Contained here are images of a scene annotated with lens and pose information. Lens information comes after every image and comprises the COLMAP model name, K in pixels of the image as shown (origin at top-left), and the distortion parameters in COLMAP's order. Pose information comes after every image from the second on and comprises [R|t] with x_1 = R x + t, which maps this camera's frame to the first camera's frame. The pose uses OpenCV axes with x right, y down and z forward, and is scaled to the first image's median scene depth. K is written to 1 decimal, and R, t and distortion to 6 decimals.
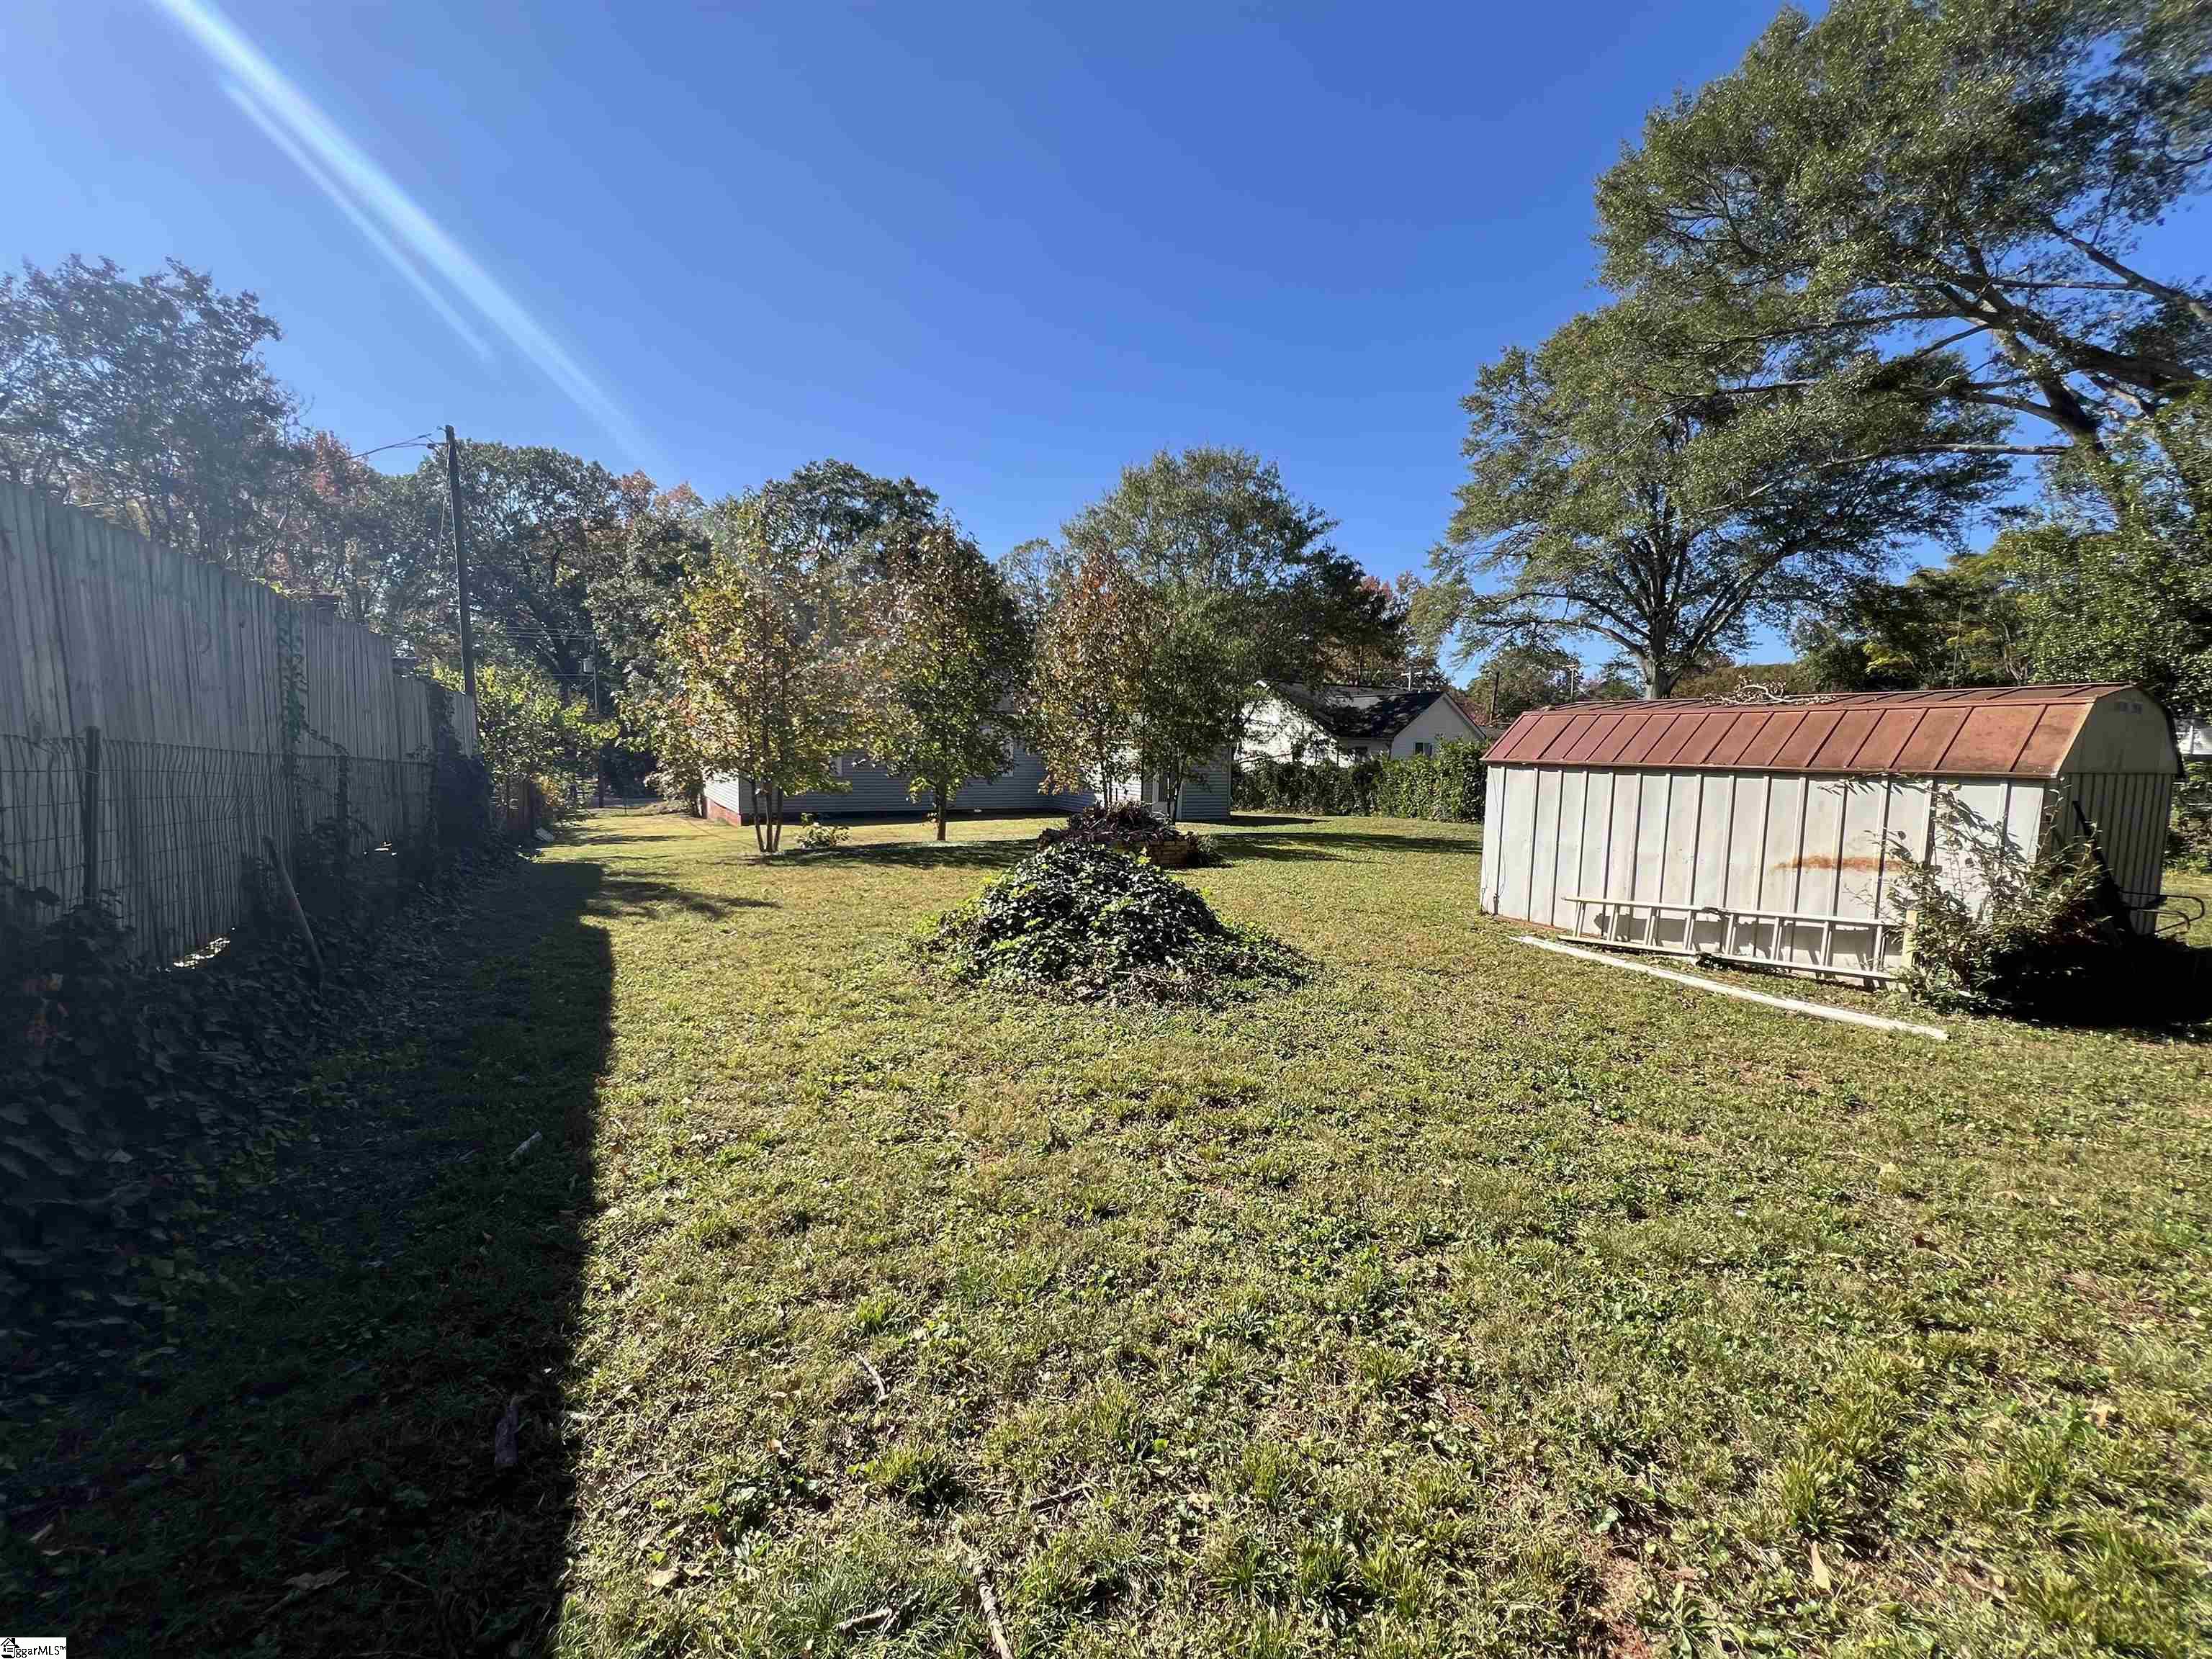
lens RADIAL K [[886.1, 0, 1105.4], [0, 886.1, 825.7], [0, 0, 1]] dist [0.000462, 0.000103]
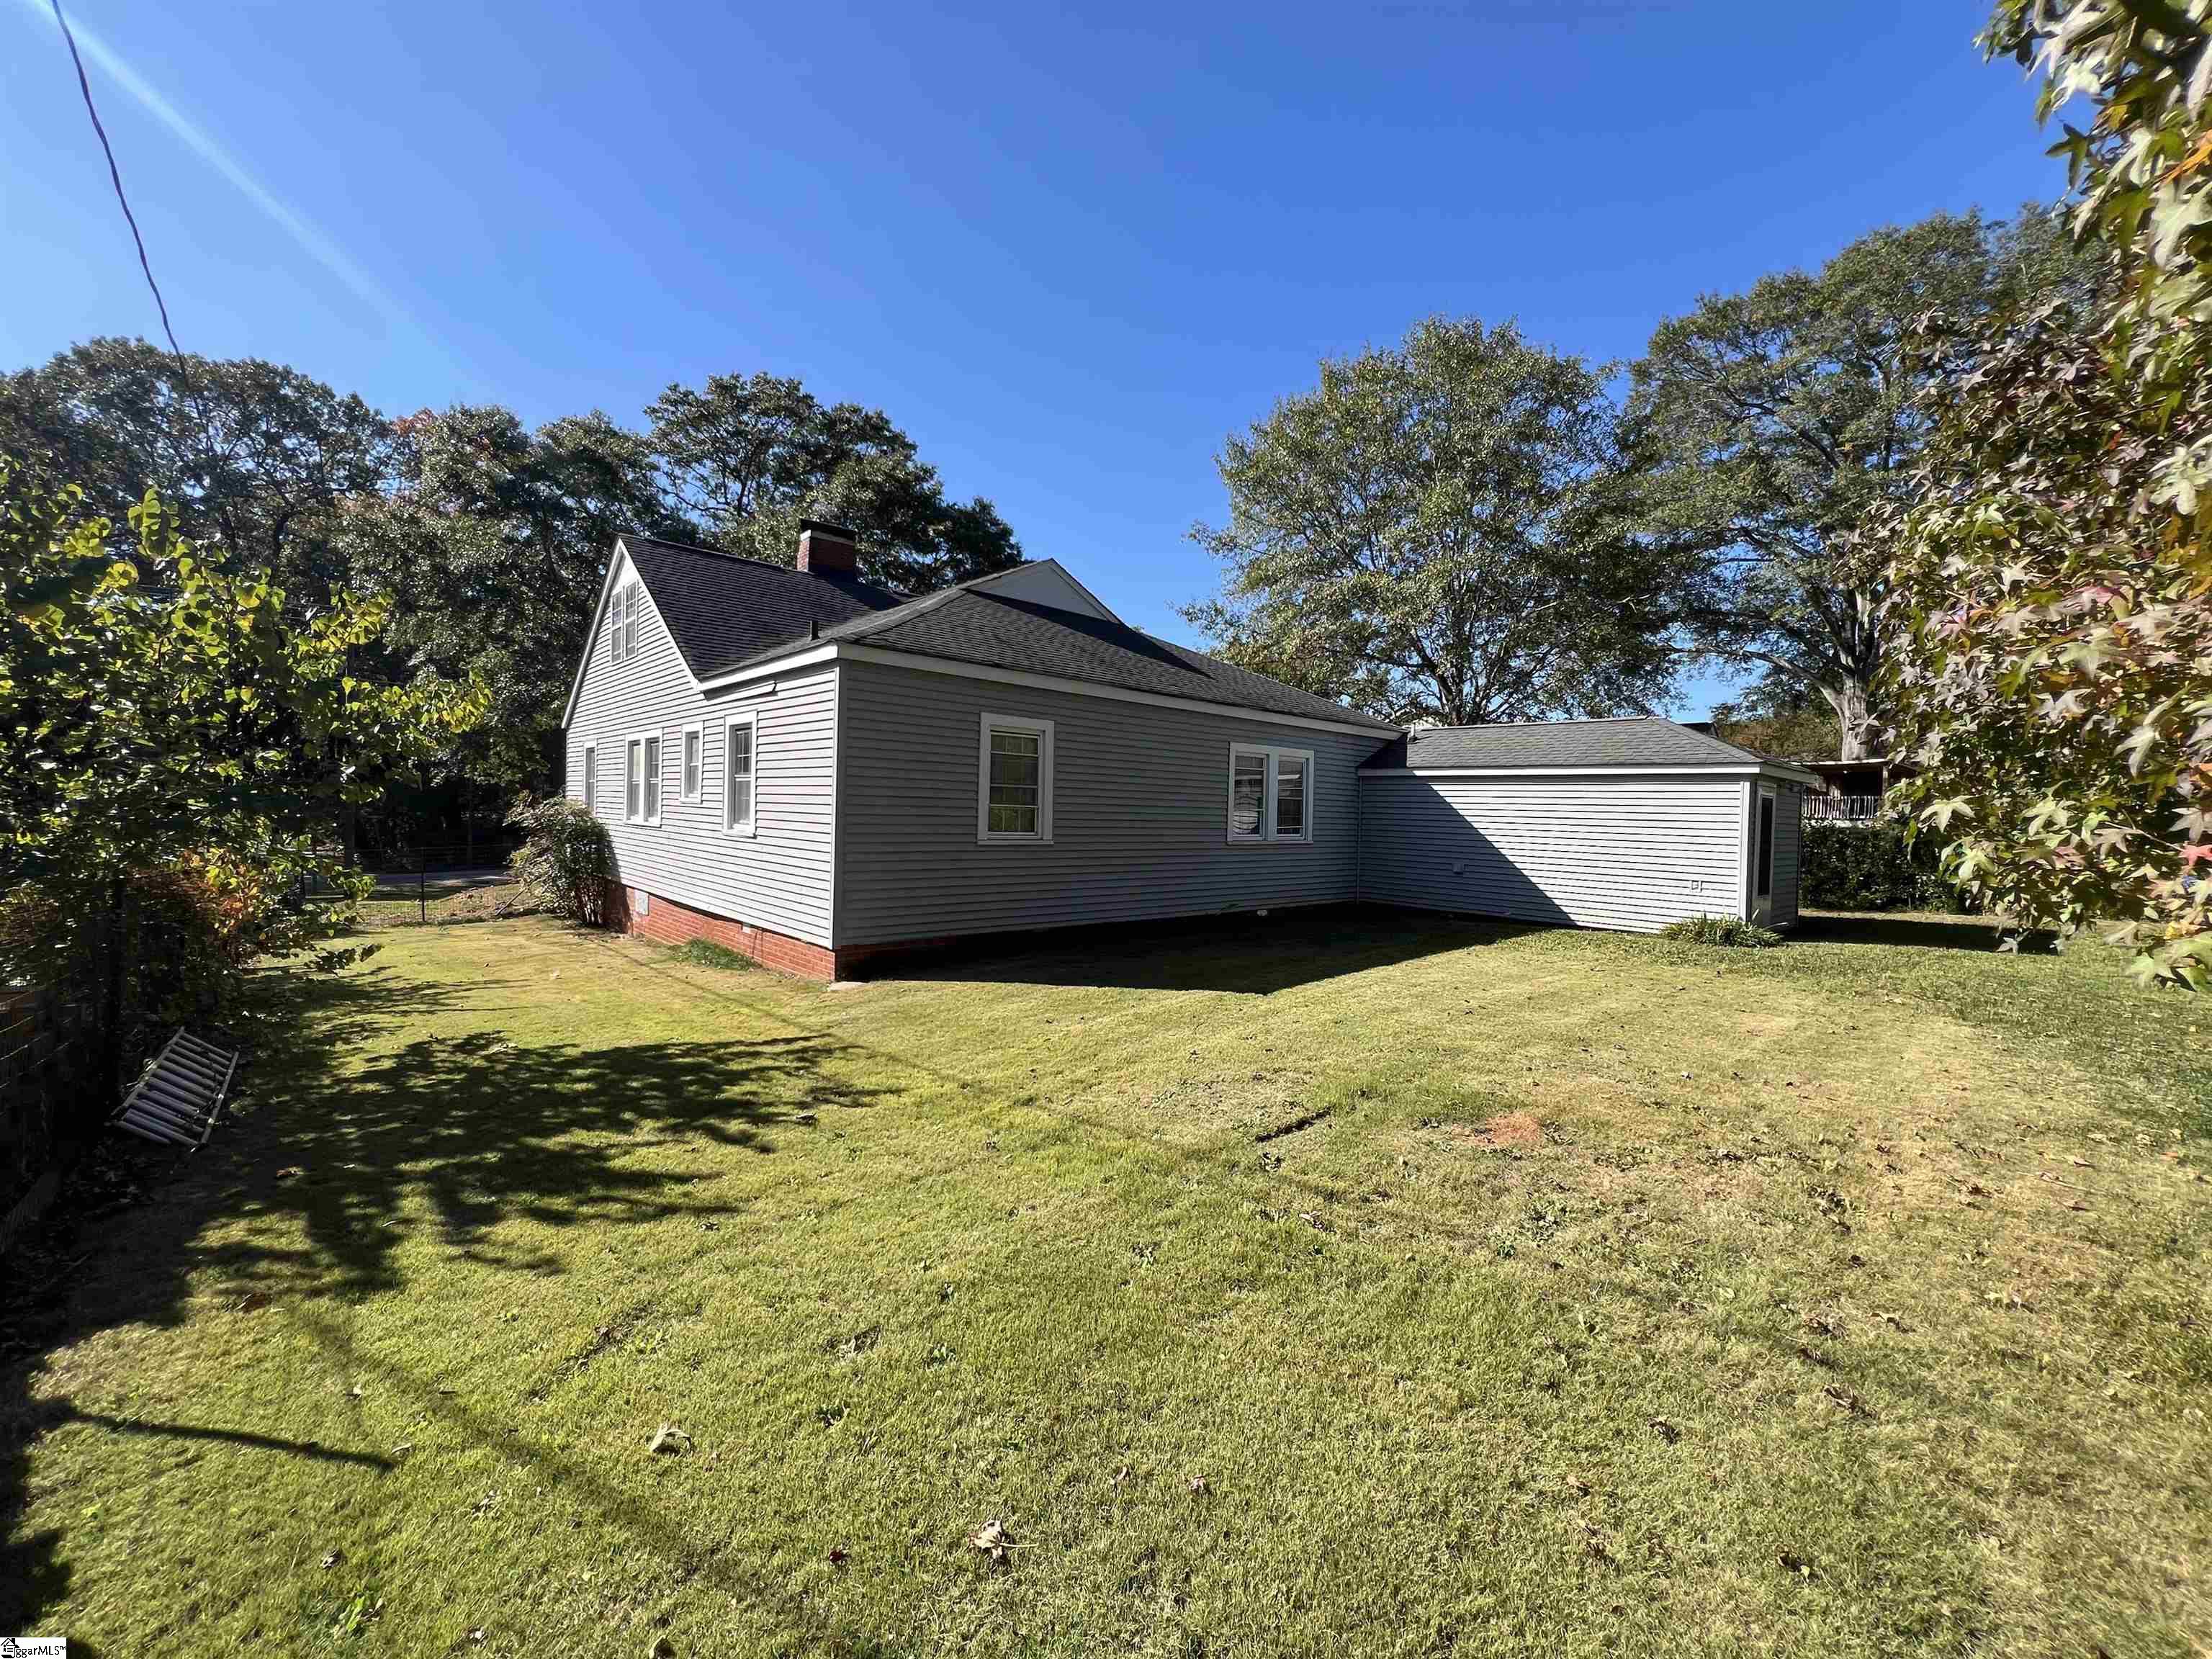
lens RADIAL K [[886.1, 0, 1105.4], [0, 886.1, 825.7], [0, 0, 1]] dist [0.000462, 0.000103]
pose [[0.979448, -0.000710, 0.201698, -0.215691], [0.015204, 0.997408, -0.070323, -0.020664], [-0.201125, 0.071944, 0.976920, 0.351323]]
